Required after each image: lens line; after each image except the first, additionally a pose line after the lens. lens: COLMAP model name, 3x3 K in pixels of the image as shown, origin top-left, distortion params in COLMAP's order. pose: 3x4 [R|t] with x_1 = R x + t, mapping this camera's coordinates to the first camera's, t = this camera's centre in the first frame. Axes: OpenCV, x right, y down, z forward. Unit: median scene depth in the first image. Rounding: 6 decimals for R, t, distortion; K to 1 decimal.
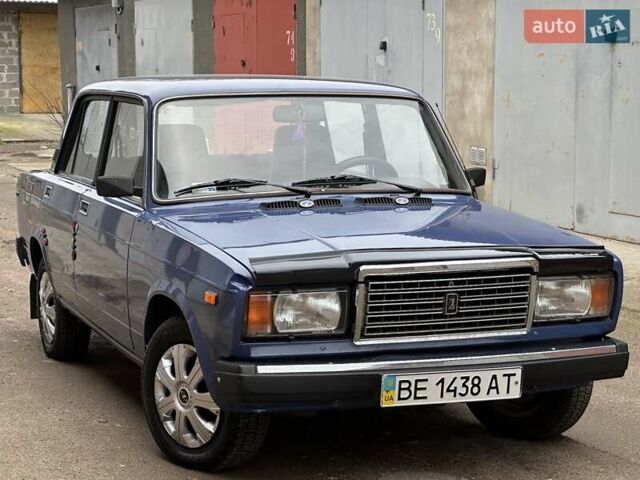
lens RADIAL K [[1735.8, 0, 320.0], [0, 1735.8, 240.0], [0, 0, 1]] dist [-0.689847, 14.221710]
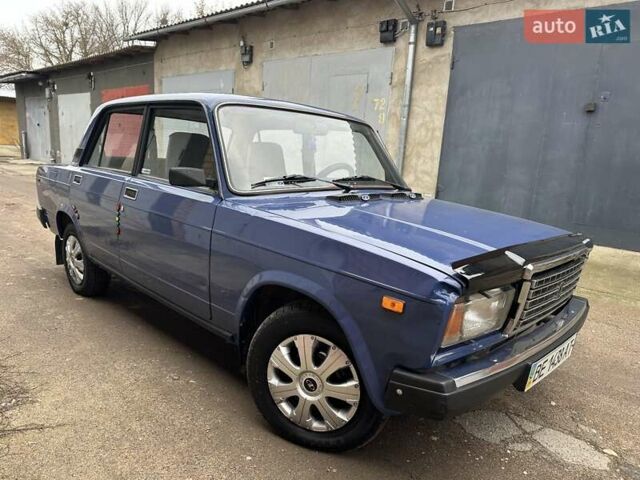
lens RADIAL K [[474.4, 0, 320.3], [0, 474.4, 252.1], [0, 0, 1]] dist [0.064929, -0.002185]
pose [[0.909839, -0.031105, 0.413794, -0.188416], [-0.014403, 0.994218, 0.106407, -0.018806], [-0.414711, -0.102773, 0.904131, 0.745159]]
